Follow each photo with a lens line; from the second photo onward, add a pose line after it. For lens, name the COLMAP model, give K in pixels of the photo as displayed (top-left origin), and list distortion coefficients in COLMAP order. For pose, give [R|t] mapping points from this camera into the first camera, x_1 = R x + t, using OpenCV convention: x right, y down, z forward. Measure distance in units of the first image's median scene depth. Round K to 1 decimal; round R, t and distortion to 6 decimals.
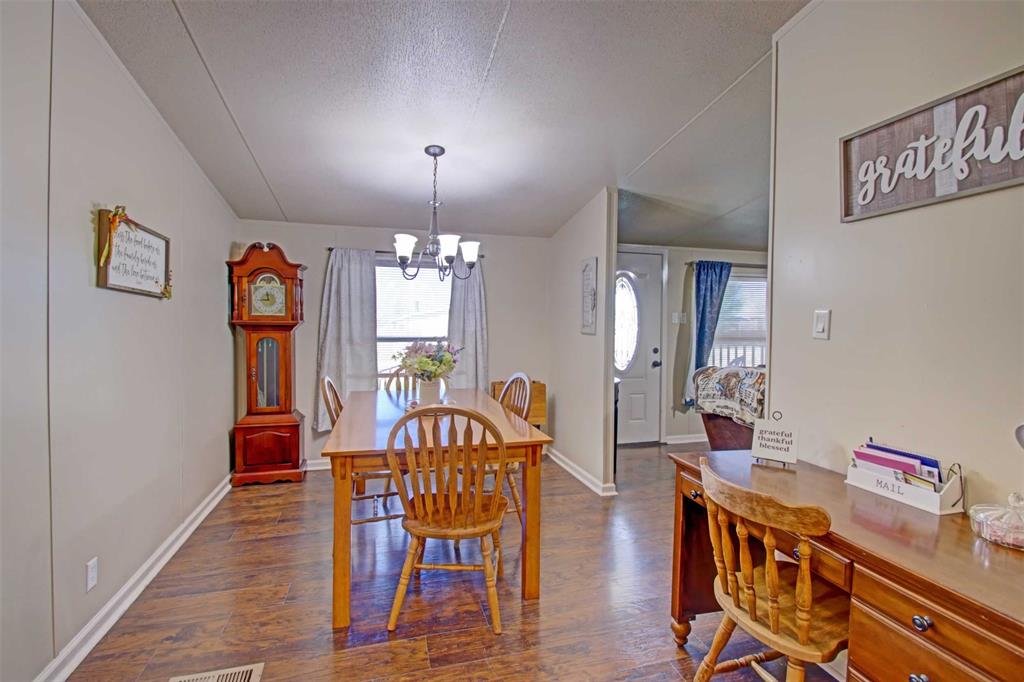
lens RADIAL K [[487.6, 0, 513.6], [0, 487.6, 339.7], [0, 0, 1]] dist [-0.003703, -0.001371]
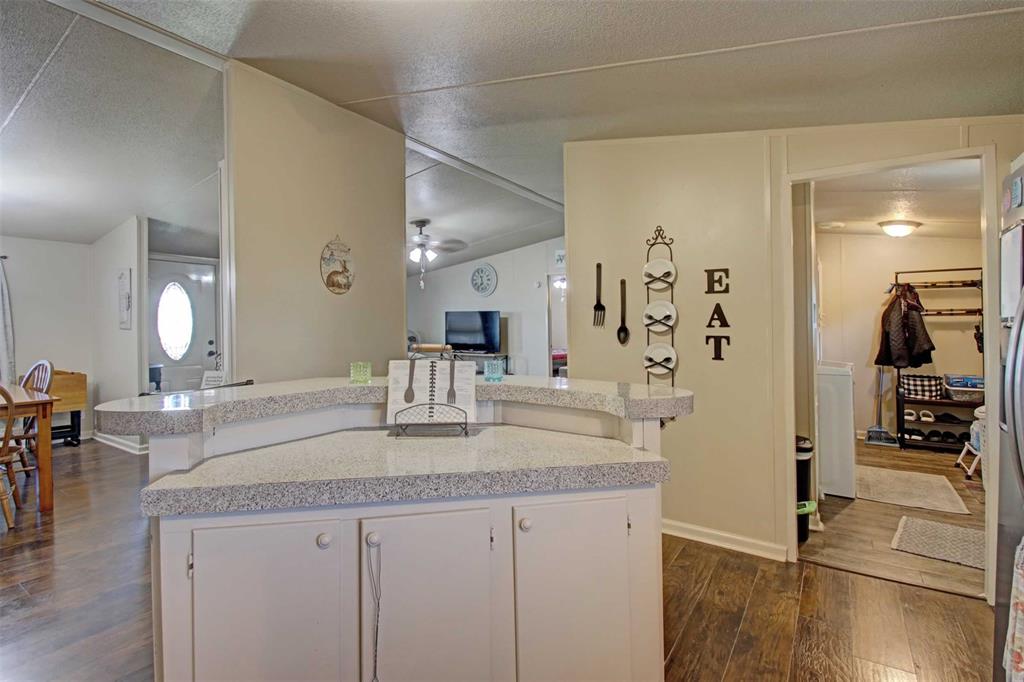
lens RADIAL K [[487.6, 0, 511.7], [0, 487.6, 332.4], [0, 0, 1]] dist [-0.003703, -0.001371]
pose [[0.755530, -0.022148, 0.654739, 0.088139], [0.026920, 0.999634, 0.002751, 0.019900], [-0.654560, 0.015547, 0.755850, -0.591497]]
